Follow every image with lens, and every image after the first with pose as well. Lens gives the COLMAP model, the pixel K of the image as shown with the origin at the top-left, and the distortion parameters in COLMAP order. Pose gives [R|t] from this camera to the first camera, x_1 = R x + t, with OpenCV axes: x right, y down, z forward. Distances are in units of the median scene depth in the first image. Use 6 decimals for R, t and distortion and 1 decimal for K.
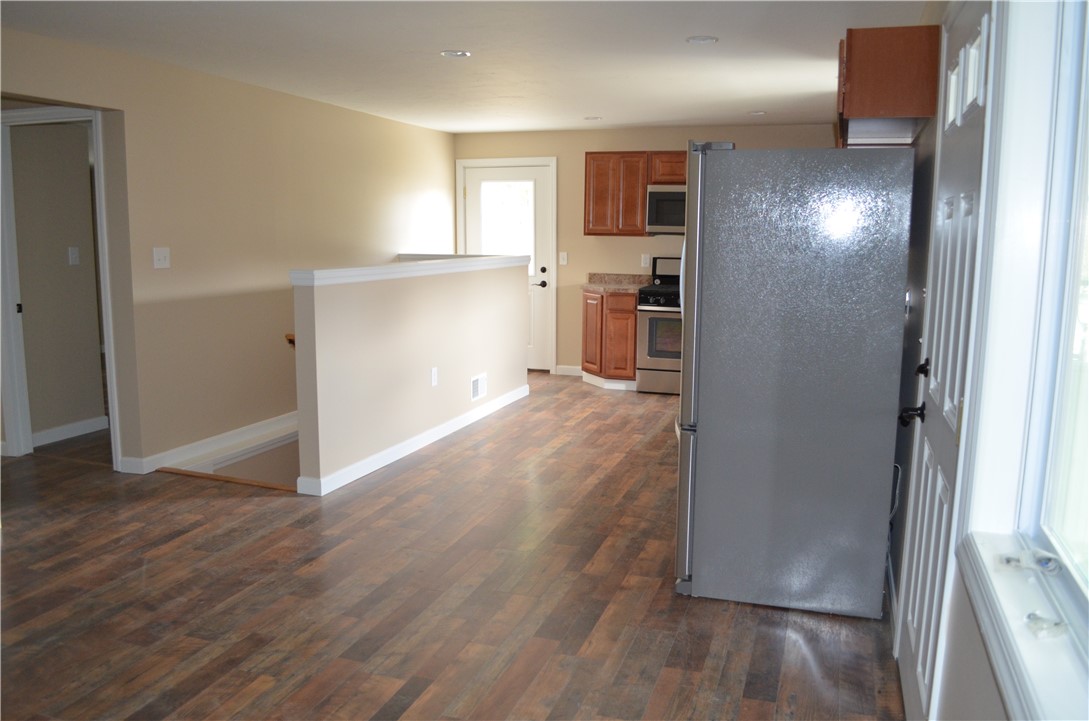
lens RADIAL K [[859.8, 0, 548.5], [0, 859.8, 361.9], [0, 0, 1]] dist [-0.064952, -0.001431]
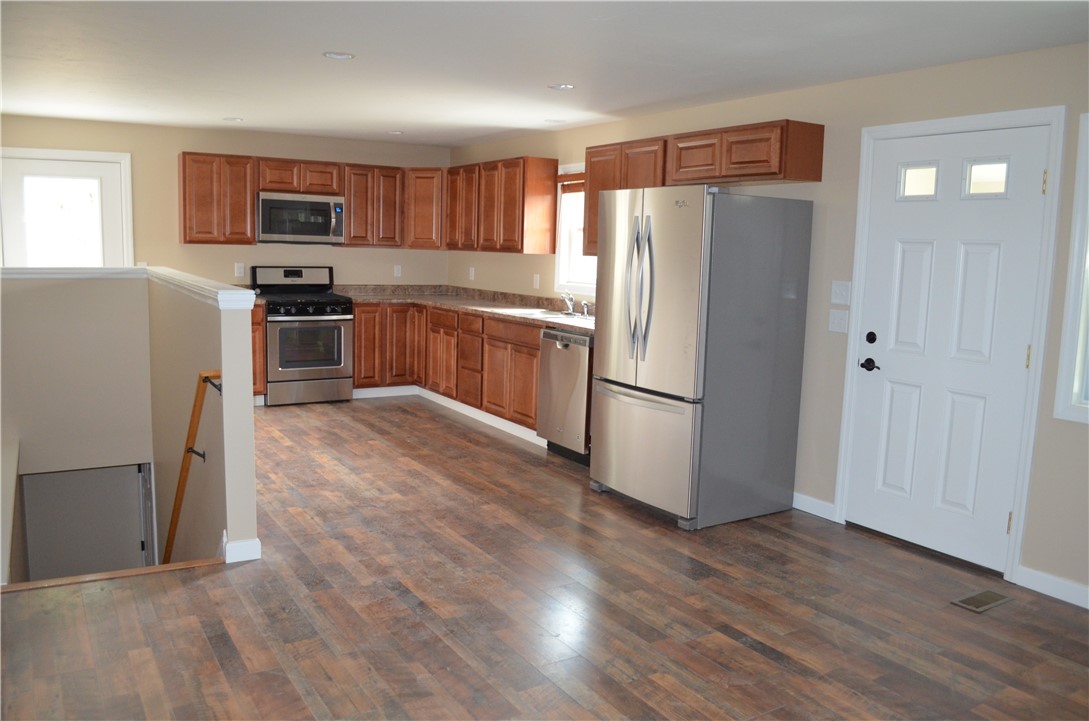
lens RADIAL K [[859.8, 0, 544.4], [0, 859.8, 360.5], [0, 0, 1]] dist [-0.064952, -0.001431]
pose [[0.628226, -0.091821, 0.772594, -0.694220], [0.093004, 0.994754, 0.042599, -0.044438], [-0.772452, 0.045093, 0.633470, 0.238425]]
